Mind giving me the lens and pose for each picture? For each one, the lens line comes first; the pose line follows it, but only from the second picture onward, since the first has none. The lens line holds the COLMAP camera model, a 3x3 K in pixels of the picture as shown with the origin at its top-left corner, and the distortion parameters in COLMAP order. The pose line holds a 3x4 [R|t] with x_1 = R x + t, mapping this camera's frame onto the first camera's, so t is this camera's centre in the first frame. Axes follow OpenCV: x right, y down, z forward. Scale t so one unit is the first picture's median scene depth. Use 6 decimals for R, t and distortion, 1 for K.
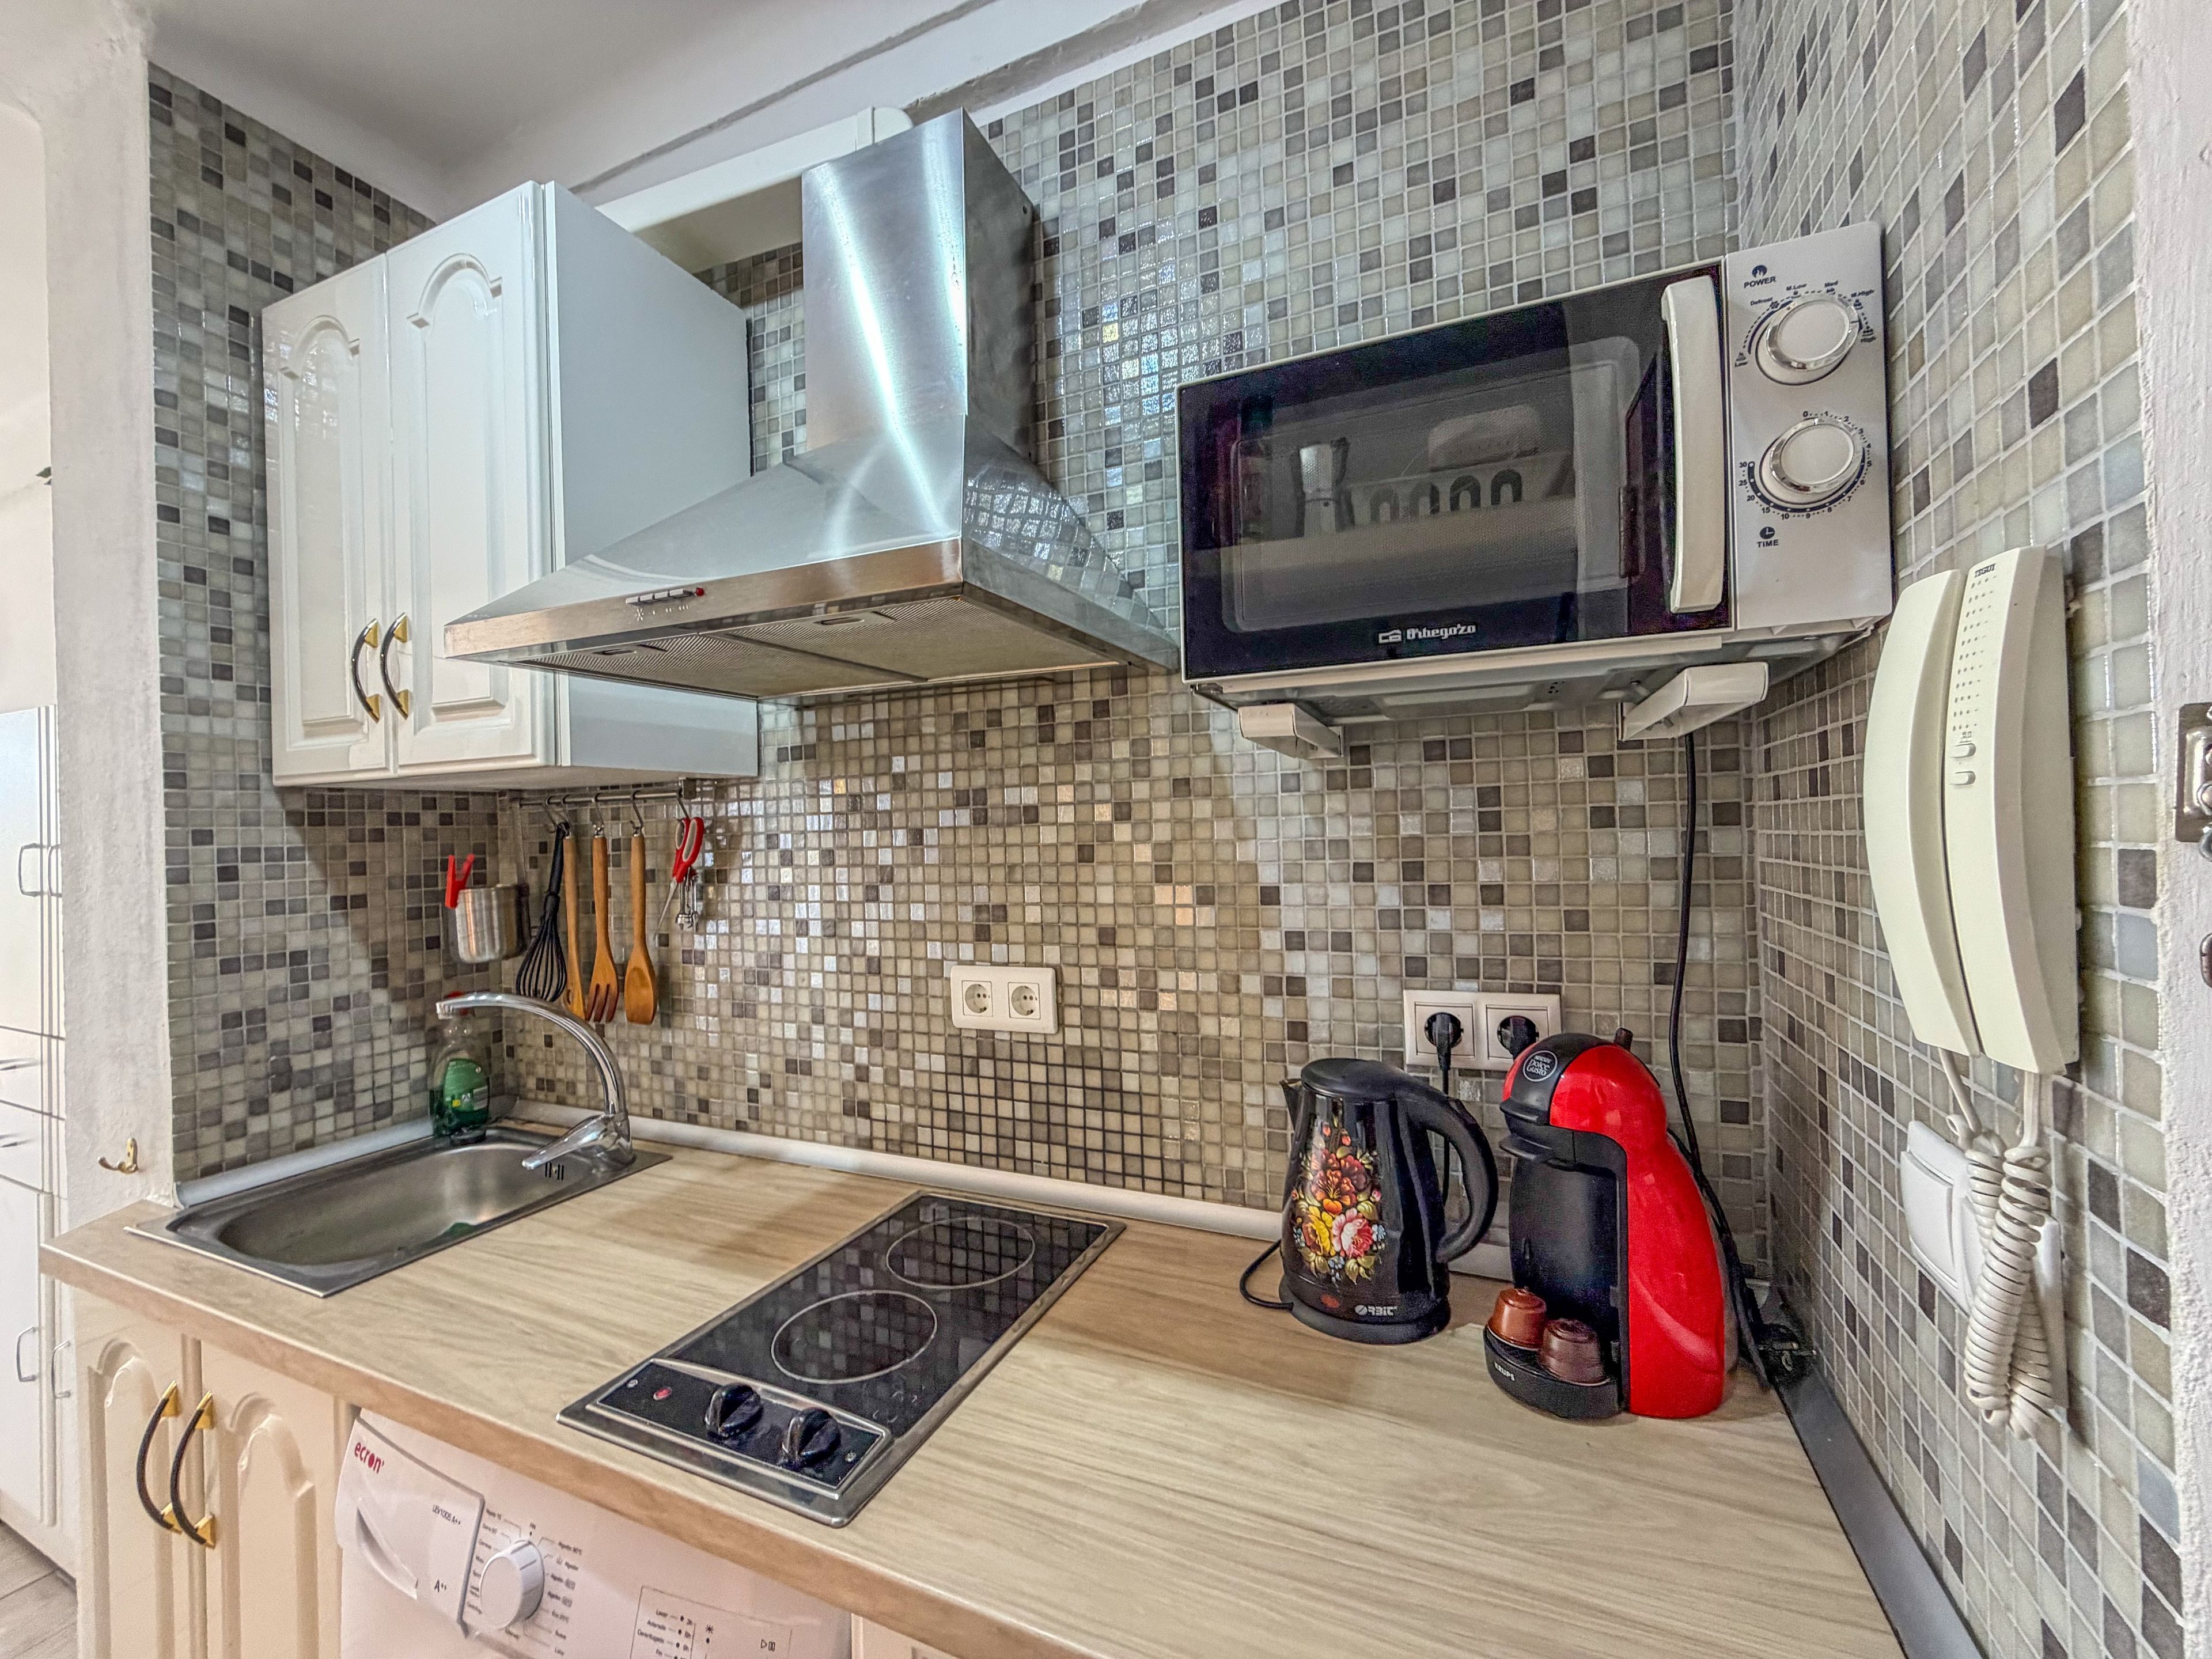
lens RADIAL K [[900.2, 0, 1105.9], [0, 900.2, 829.8], [0, 0, 1]] dist [-0.000396, 0.000080]
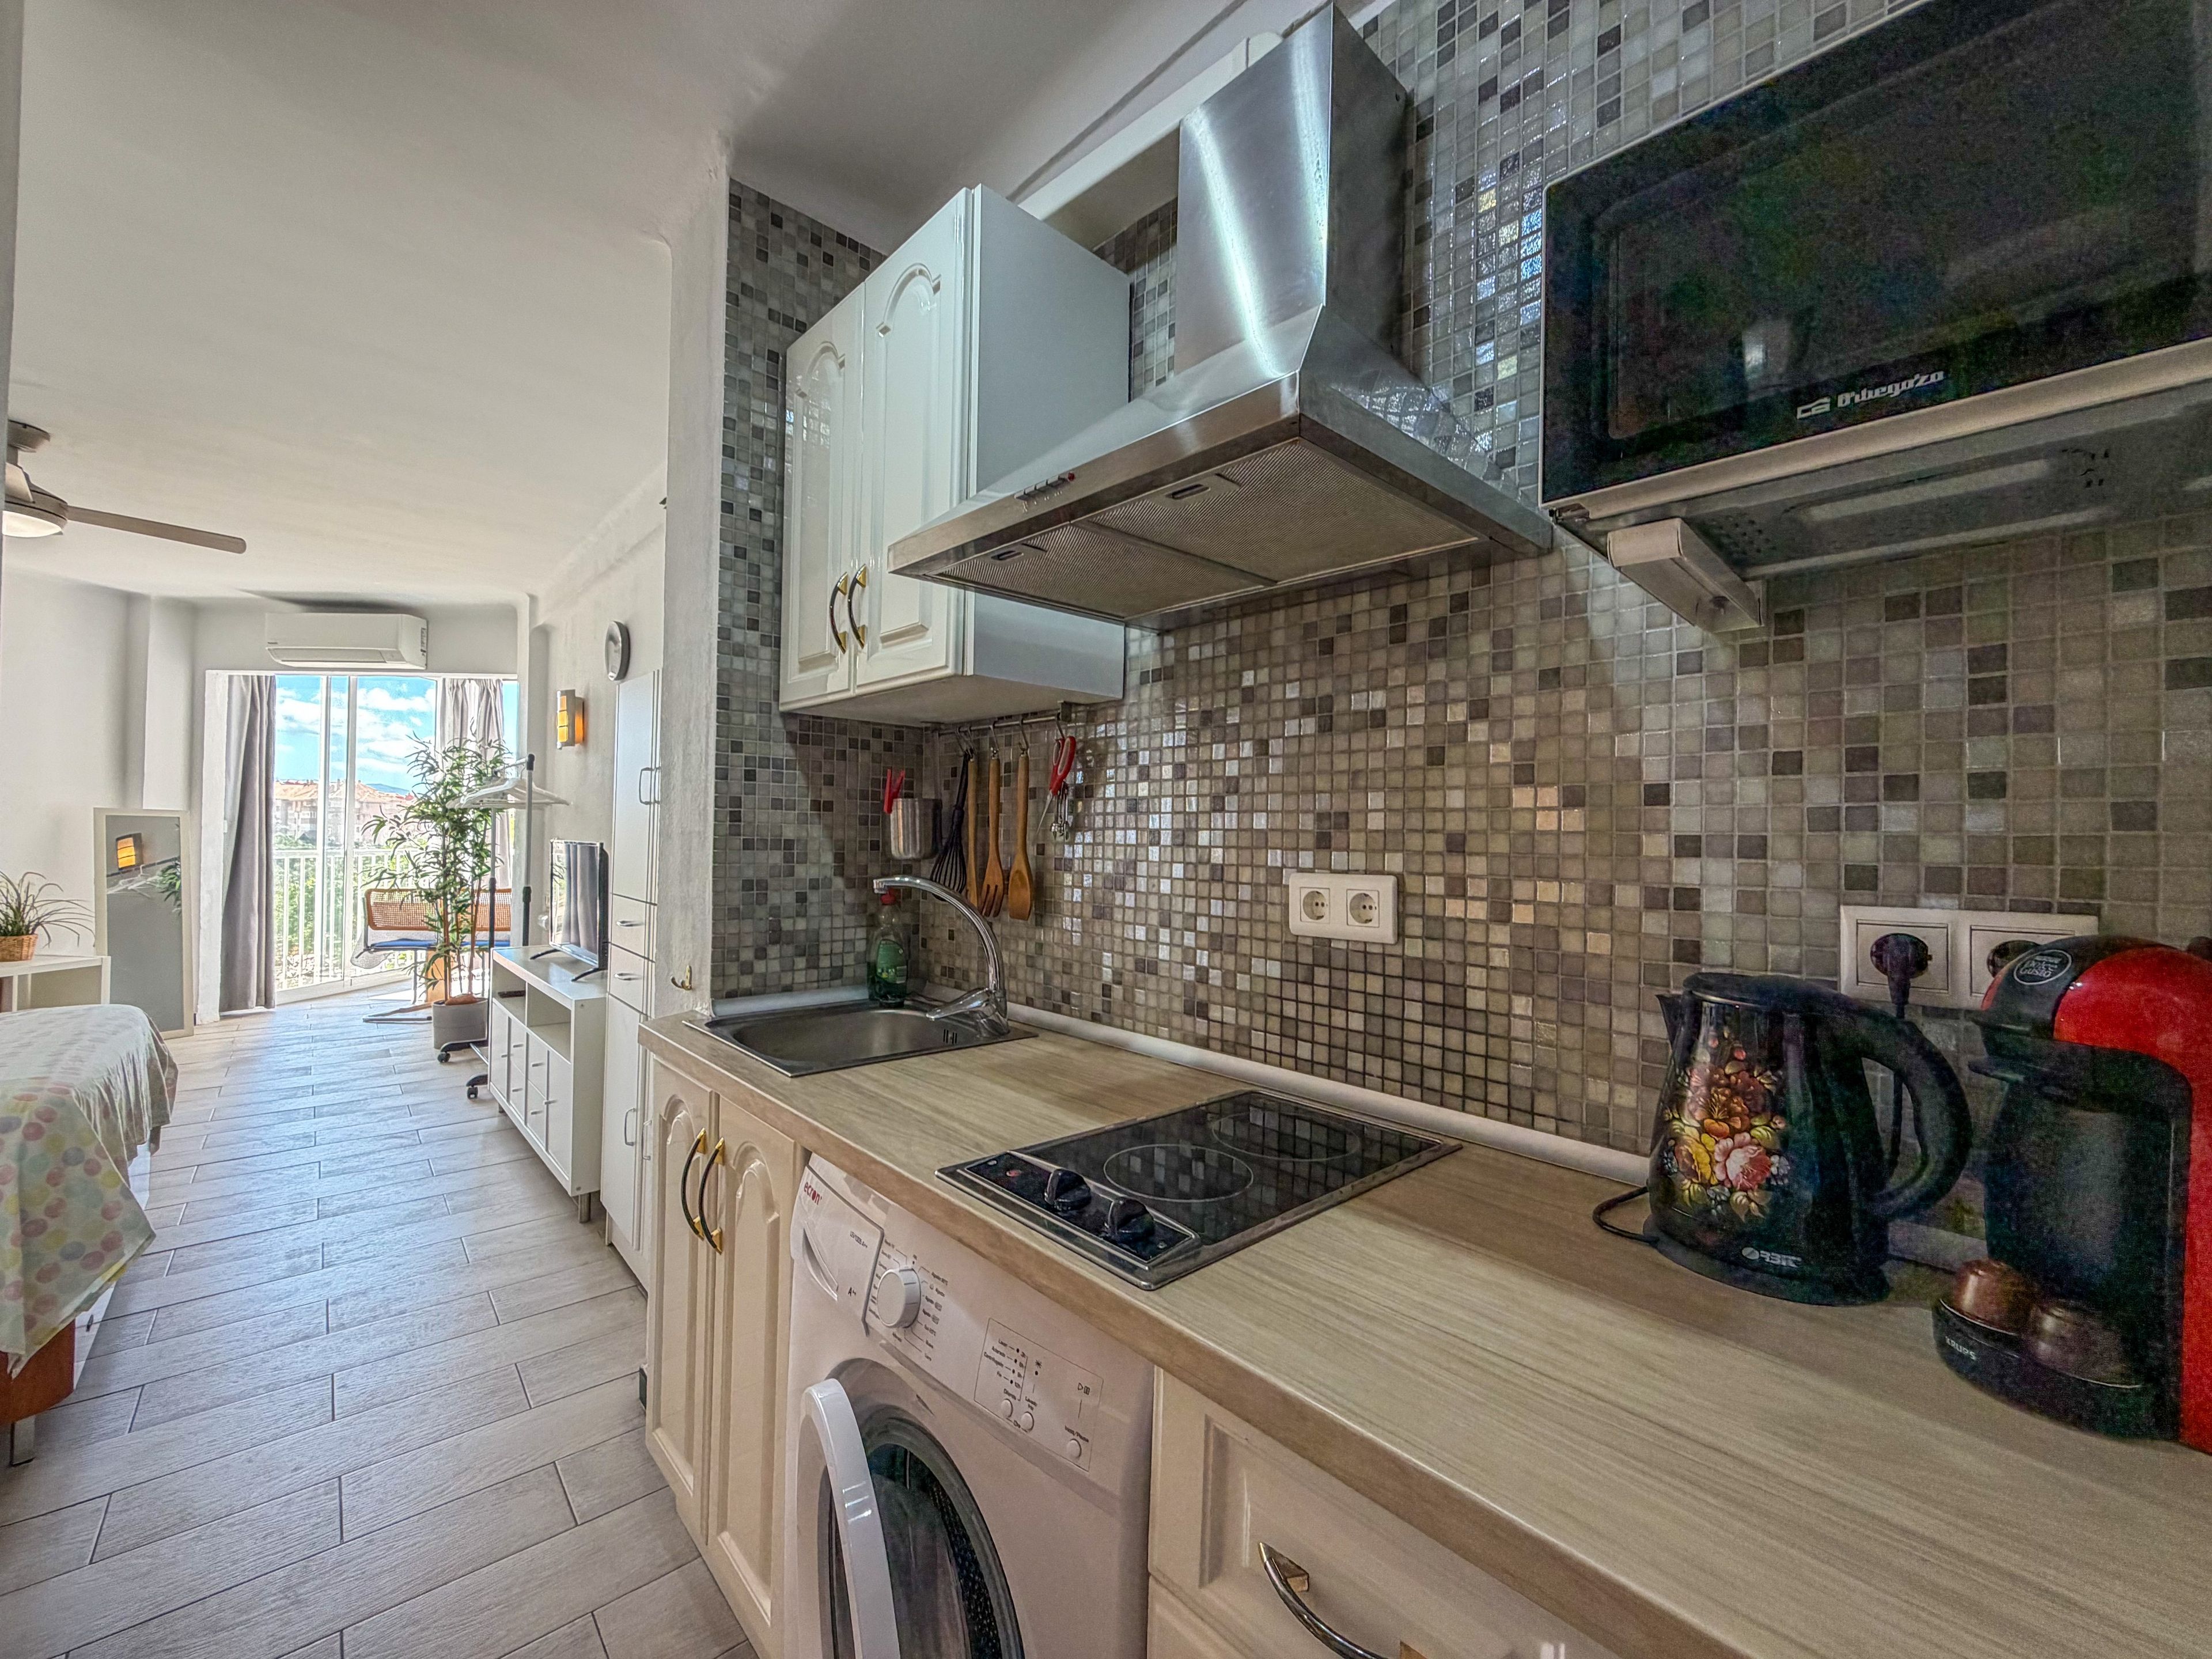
lens RADIAL K [[900.2, 0, 1091.1], [0, 900.2, 829.6], [0, 0, 1]] dist [-0.000396, 0.000080]
pose [[0.913561, 0.038851, -0.404841, 0.032911], [-0.041133, 0.999149, 0.003065, 0.116320], [0.404615, 0.013853, 0.914382, -0.016499]]
